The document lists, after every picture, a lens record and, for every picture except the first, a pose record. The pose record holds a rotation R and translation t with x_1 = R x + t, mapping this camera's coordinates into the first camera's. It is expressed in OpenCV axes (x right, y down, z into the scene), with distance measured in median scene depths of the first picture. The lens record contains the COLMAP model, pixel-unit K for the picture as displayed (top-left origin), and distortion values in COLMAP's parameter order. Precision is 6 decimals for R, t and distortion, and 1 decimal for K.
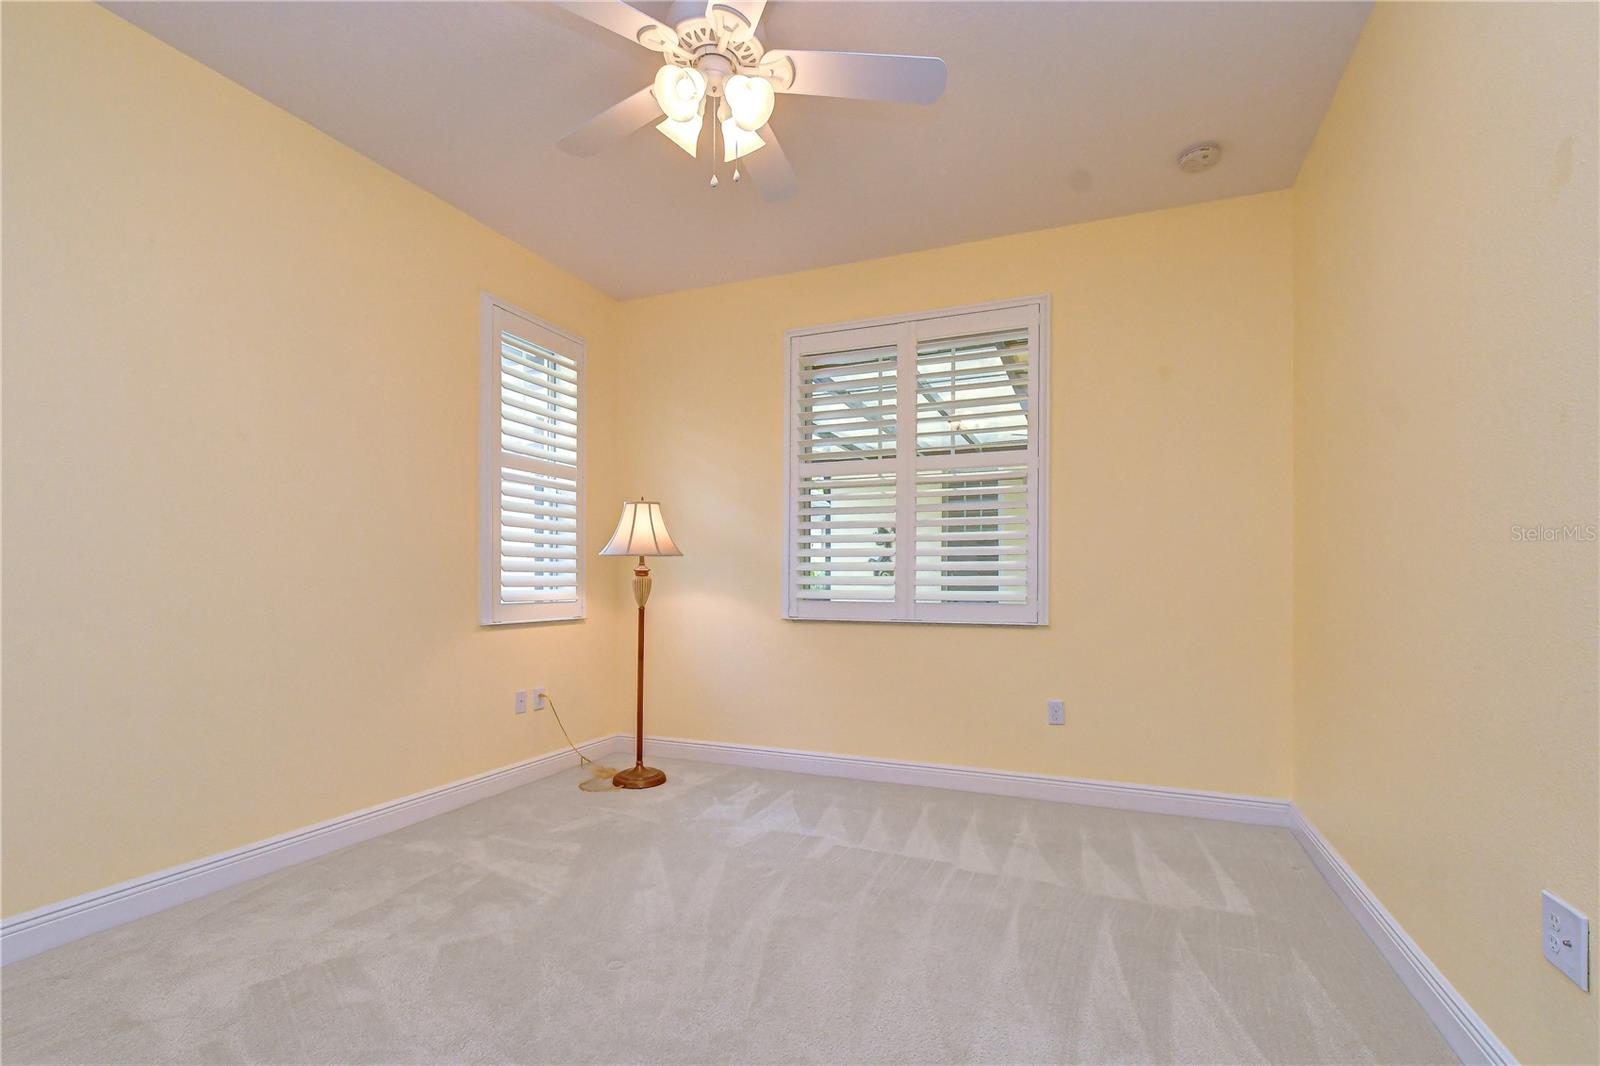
lens RADIAL K [[740.2, 0, 807.8], [0, 740.2, 581.3], [0, 0, 1]] dist [-0.001436, -0.001524]
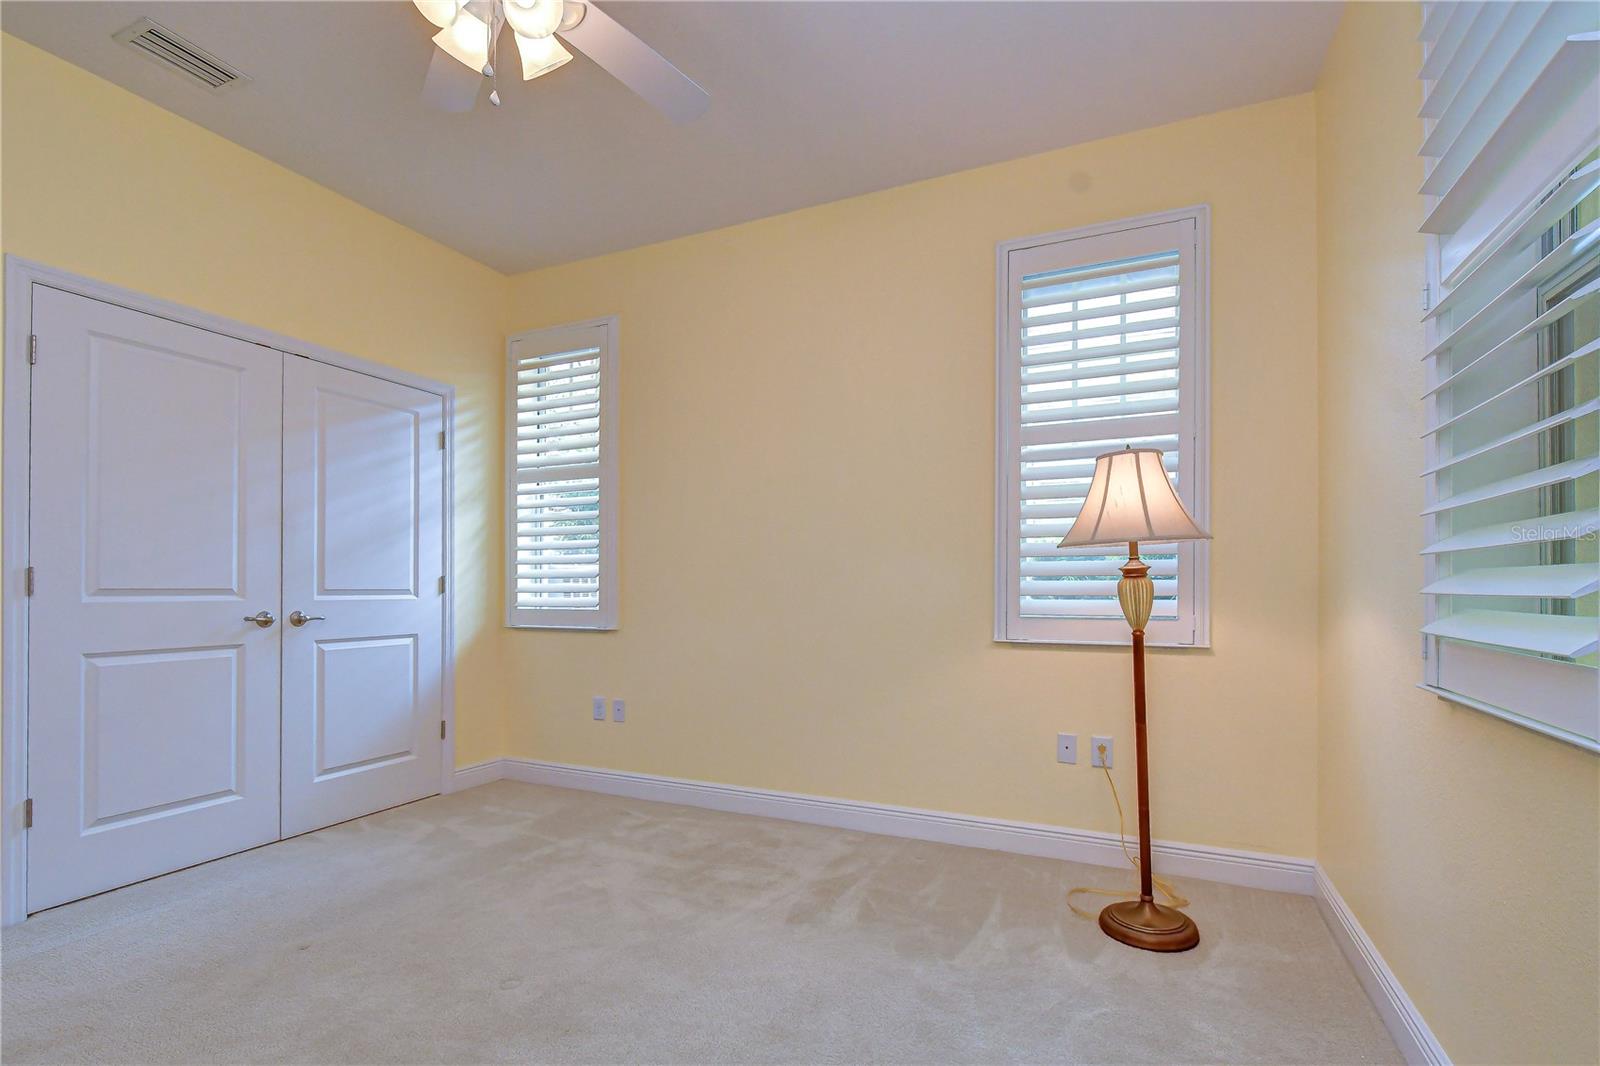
lens RADIAL K [[740.2, 0, 807.8], [0, 740.2, 581.3], [0, 0, 1]] dist [-0.001436, -0.001524]
pose [[0.024350, -0.010920, -0.999644, 0.355529], [0.000389, 0.999940, -0.010914, 0.001576], [0.999703, -0.000123, 0.024352, 0.728891]]
